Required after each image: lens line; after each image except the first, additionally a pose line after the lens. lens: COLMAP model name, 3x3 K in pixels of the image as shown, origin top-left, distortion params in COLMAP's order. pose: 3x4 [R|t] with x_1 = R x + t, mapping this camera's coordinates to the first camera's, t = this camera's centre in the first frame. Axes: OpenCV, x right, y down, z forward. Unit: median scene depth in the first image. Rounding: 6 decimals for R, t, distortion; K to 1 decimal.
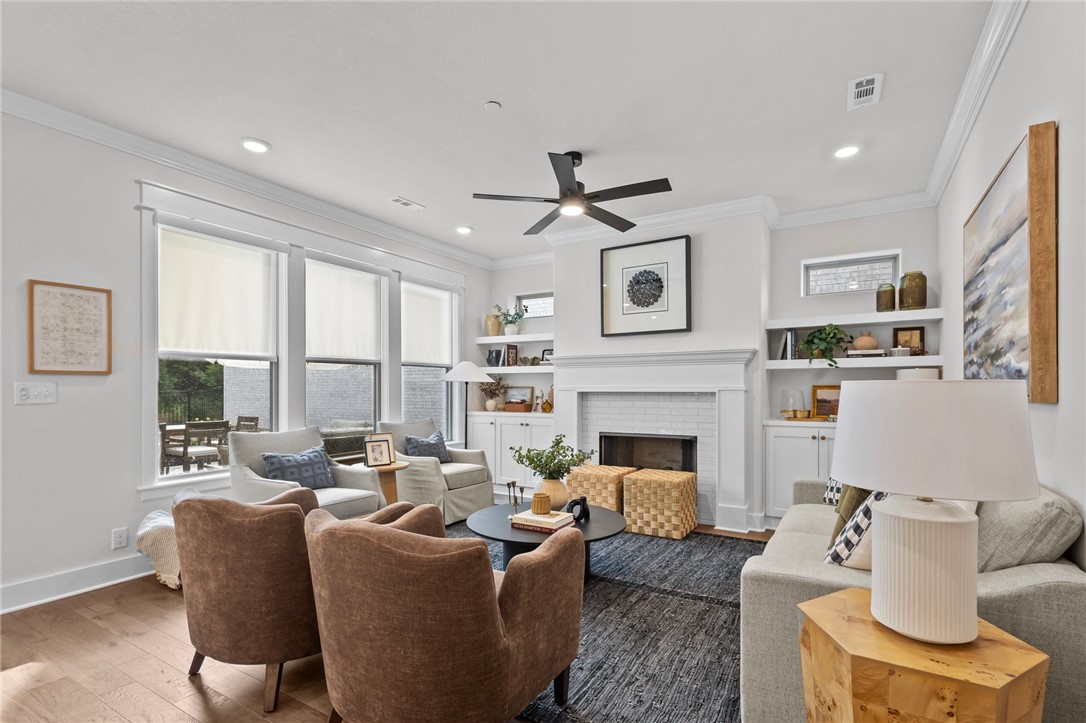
lens RADIAL K [[515.5, 0, 542.8], [0, 515.5, 388.6], [0, 0, 1]] dist [0.007579, -0.000192]
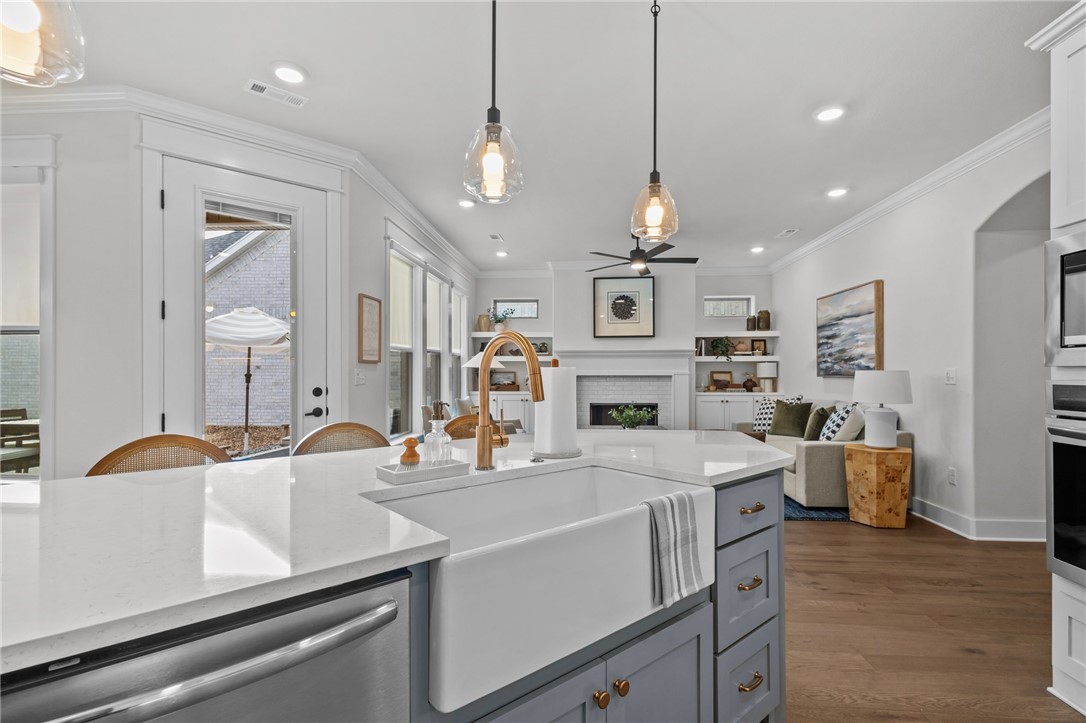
lens RADIAL K [[519.3, 0, 542.6], [0, 519.3, 370.9], [0, 0, 1]] dist [0.006333, -0.000003]
pose [[0.892822, 0.002970, 0.450400, -0.737607], [-0.000600, 0.999985, -0.005403, 0.001743], [-0.450409, 0.004554, 0.892811, -0.268353]]
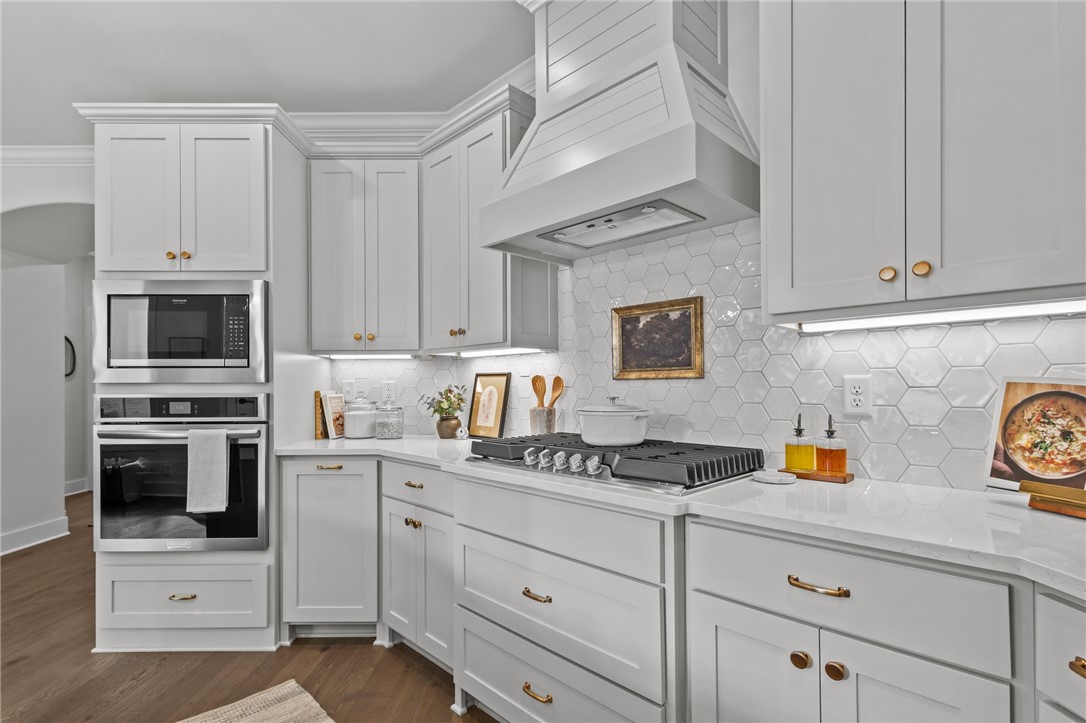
lens RADIAL K [[510.7, 0, 541.0], [0, 510.7, 381.0], [0, 0, 1]] dist [0.006389, -0.000410]
pose [[-0.517392, 0.012734, 0.855654, -0.840076], [0.007740, 0.999918, -0.010201, 0.002099], [-0.855713, 0.001344, -0.517448, -0.188039]]
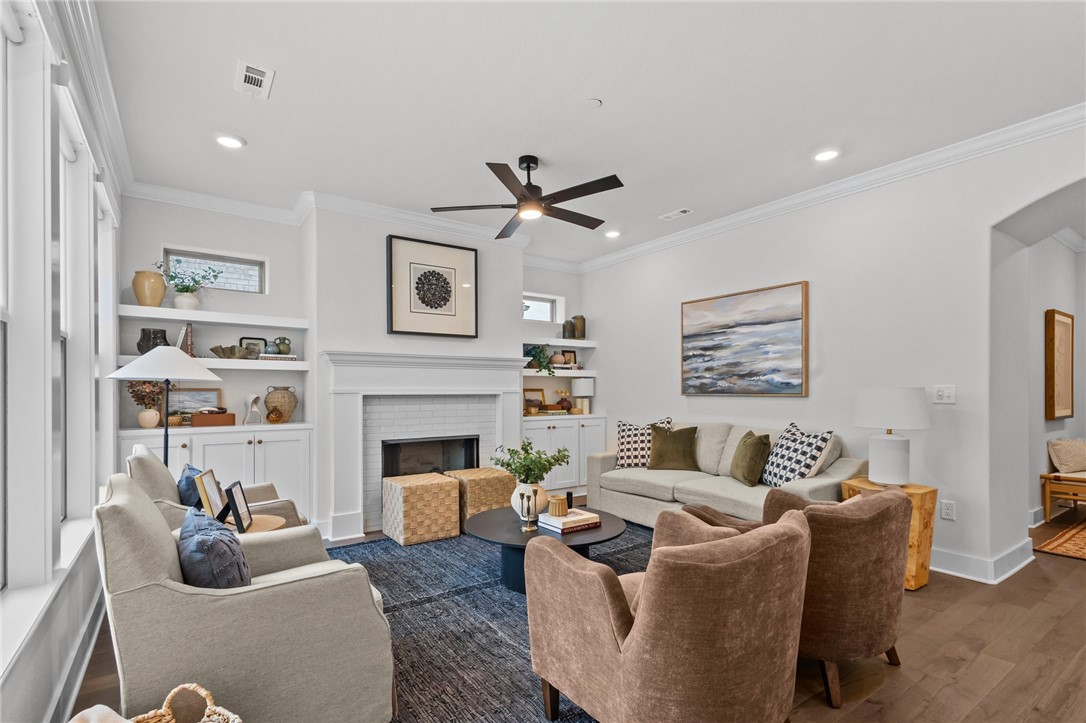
lens RADIAL K [[515.3, 0, 542.7], [0, 515.3, 392.8], [0, 0, 1]] dist [0.002440, -0.000080]
pose [[0.398045, -0.002526, 0.917362, -0.651273], [0.001417, 0.999997, 0.002138, 0.000927], [-0.917365, 0.000449, 0.398047, 0.439826]]
